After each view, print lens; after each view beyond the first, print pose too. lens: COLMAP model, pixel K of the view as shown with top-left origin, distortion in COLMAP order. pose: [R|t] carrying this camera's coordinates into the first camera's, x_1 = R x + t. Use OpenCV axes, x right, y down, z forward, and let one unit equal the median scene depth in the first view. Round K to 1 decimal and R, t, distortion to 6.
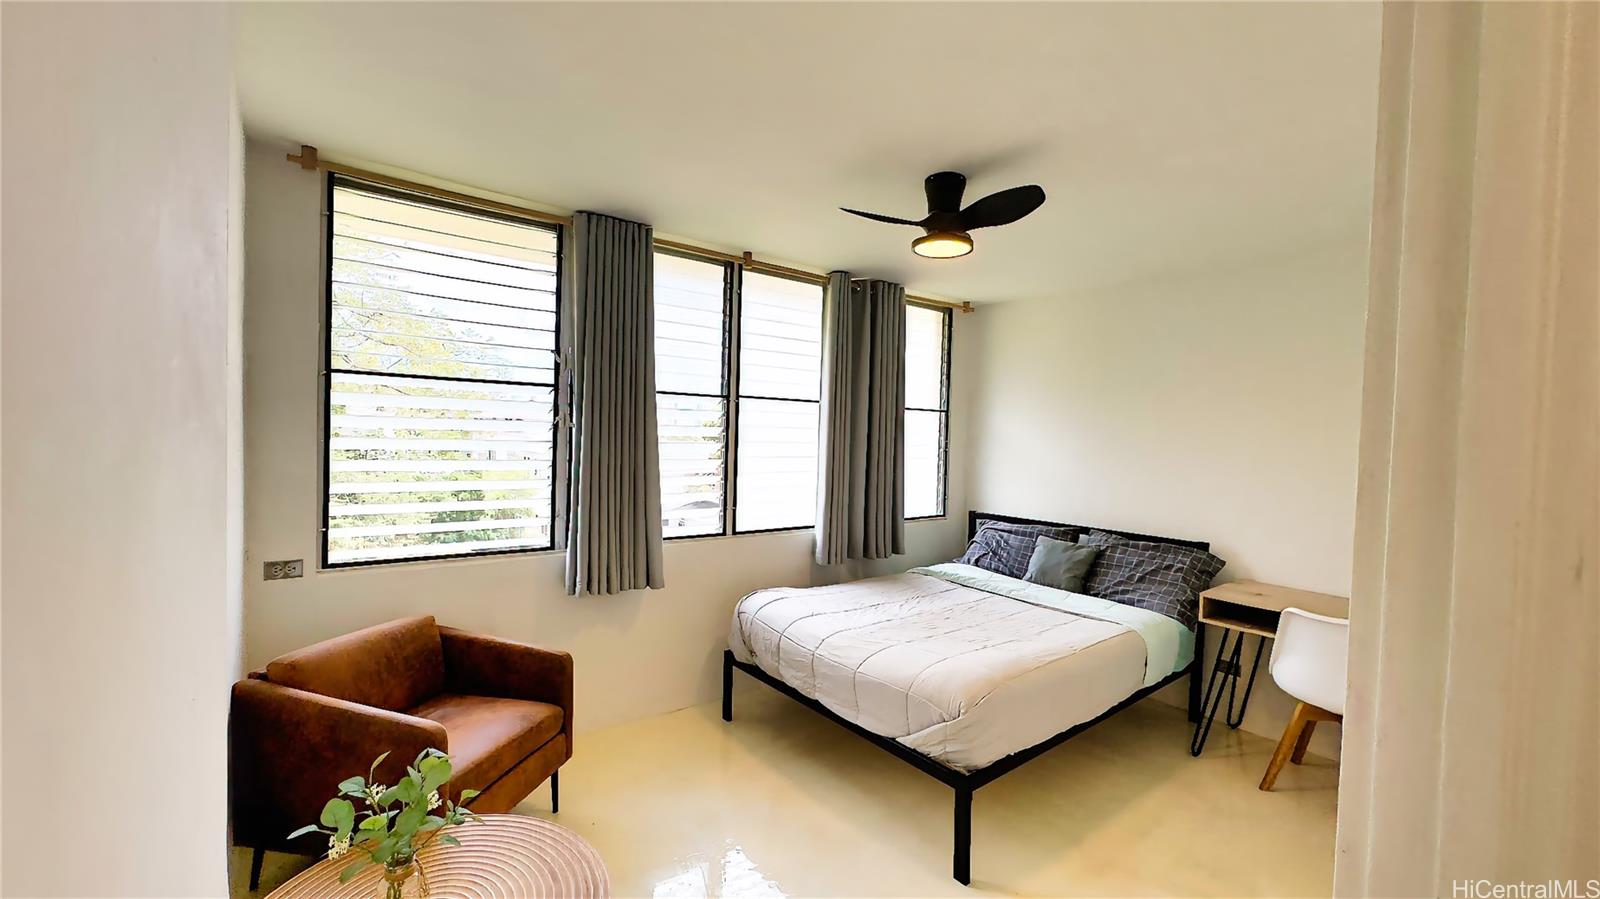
lens RADIAL K [[635.3, 0, 804.3], [0, 635.3, 454.0], [0, 0, 1]] dist [0.004252, 0.000672]
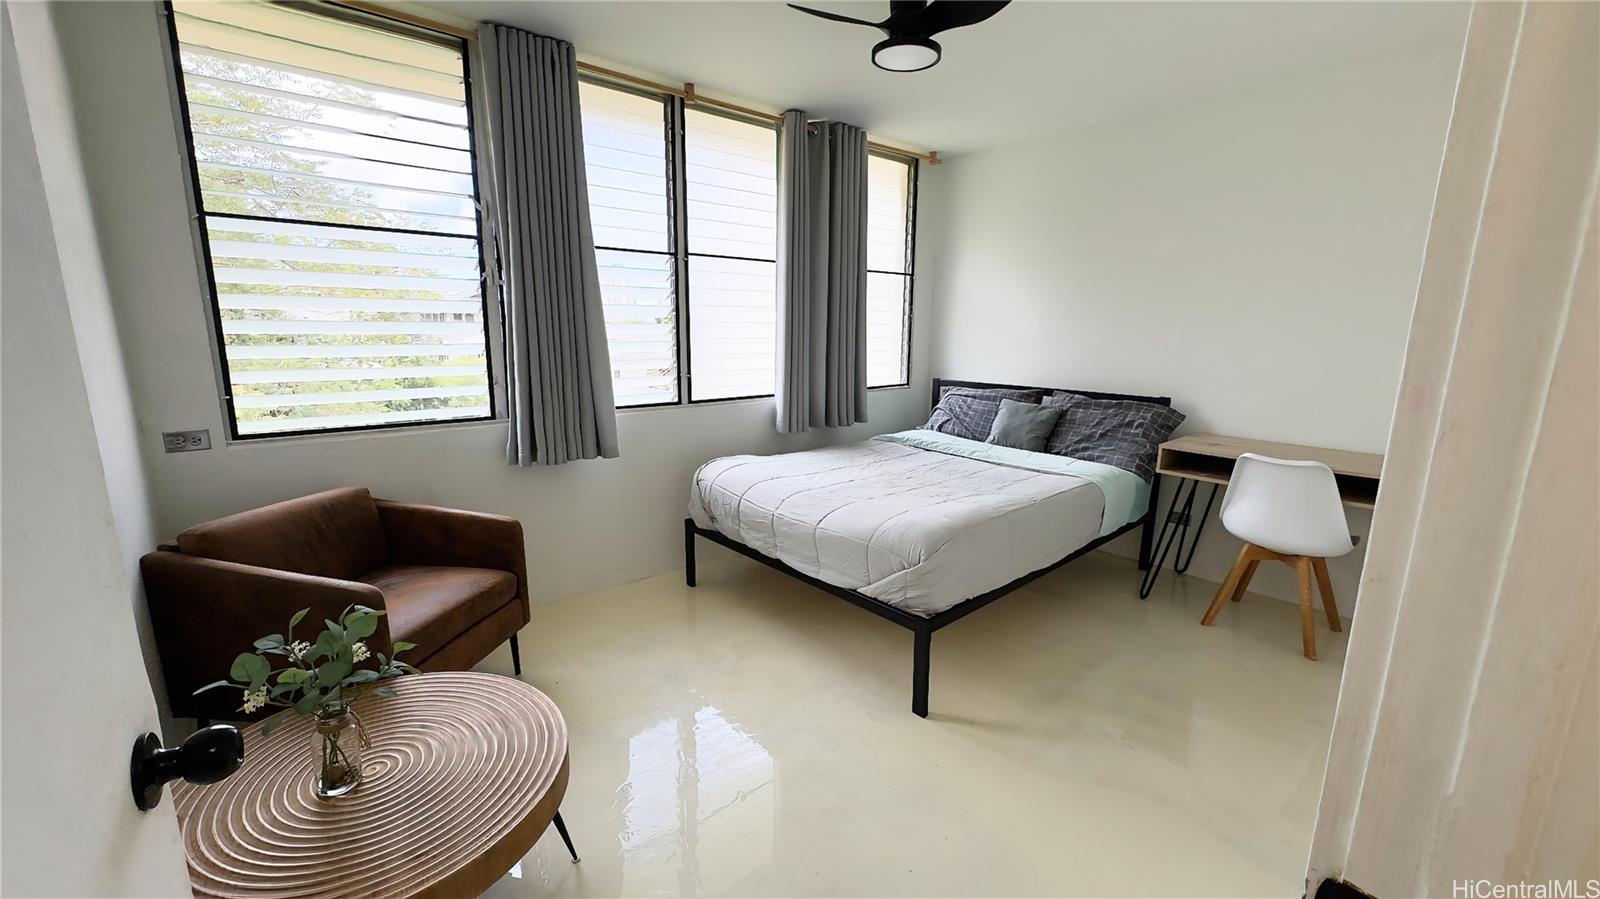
lens RADIAL K [[635.3, 0, 804.5], [0, 635.3, 450.9], [0, 0, 1]] dist [0.004252, 0.000672]
pose [[0.998315, -0.029196, 0.050150, 0.013738], [0.020508, 0.985954, 0.165754, 0.050159], [-0.054285, -0.164446, 0.984891, 0.042363]]
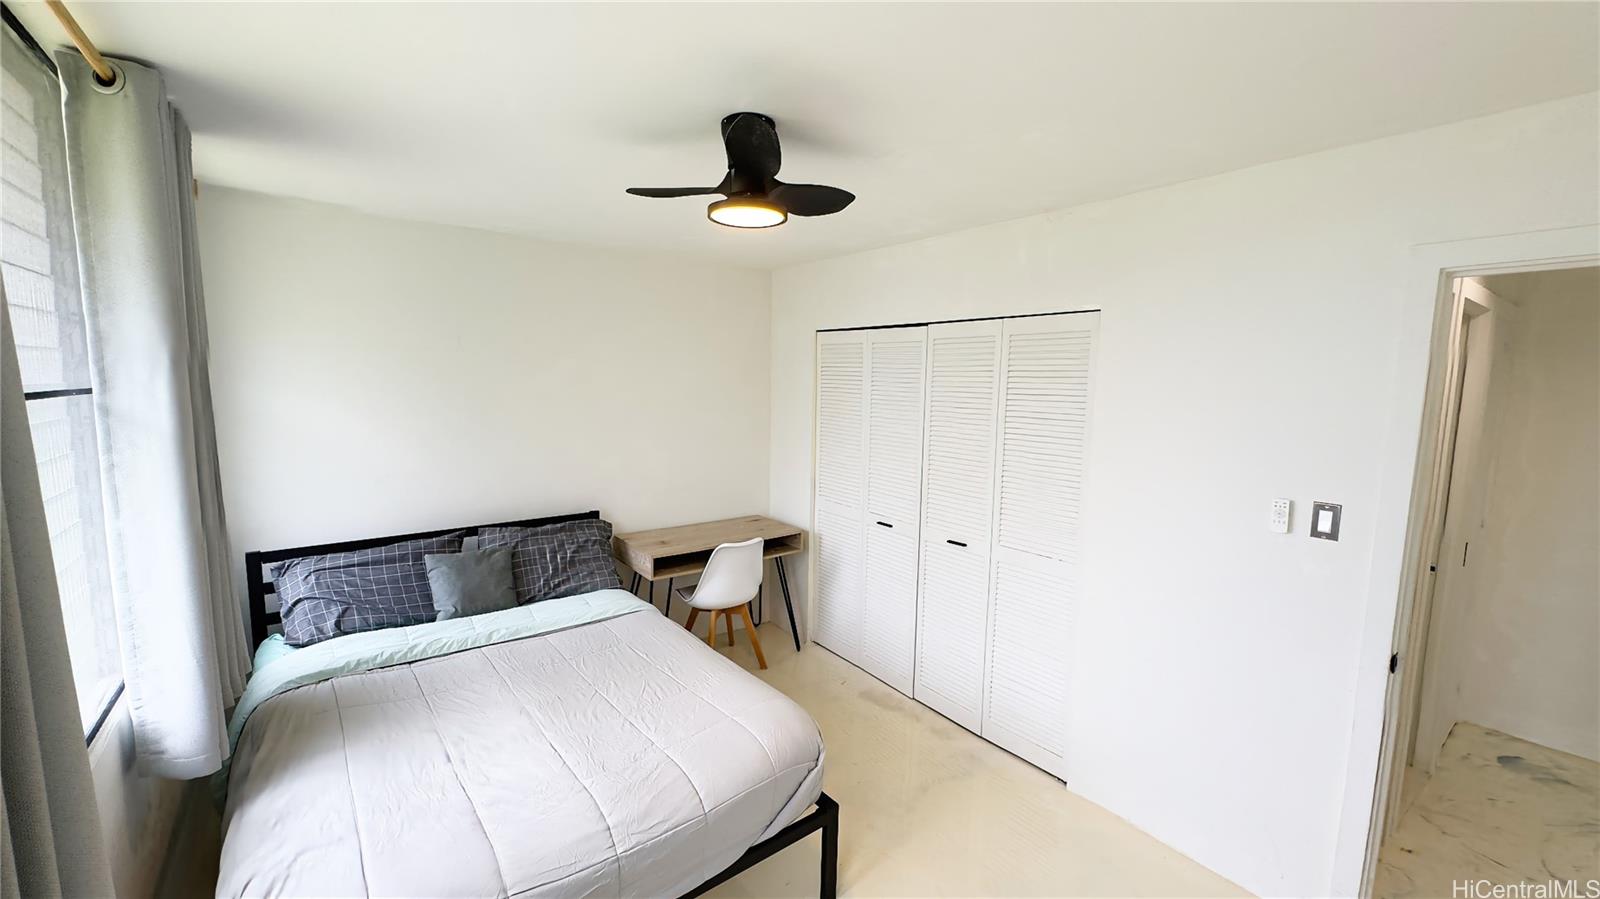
lens RADIAL K [[635.3, 0, 805.2], [0, 635.3, 446.5], [0, 0, 1]] dist [0.004252, 0.000672]
pose [[-0.001987, -0.134945, 0.990851, -0.451287], [0.014774, 0.990741, 0.134960, -0.116660], [-0.999889, 0.014907, 0.000025, 0.730311]]
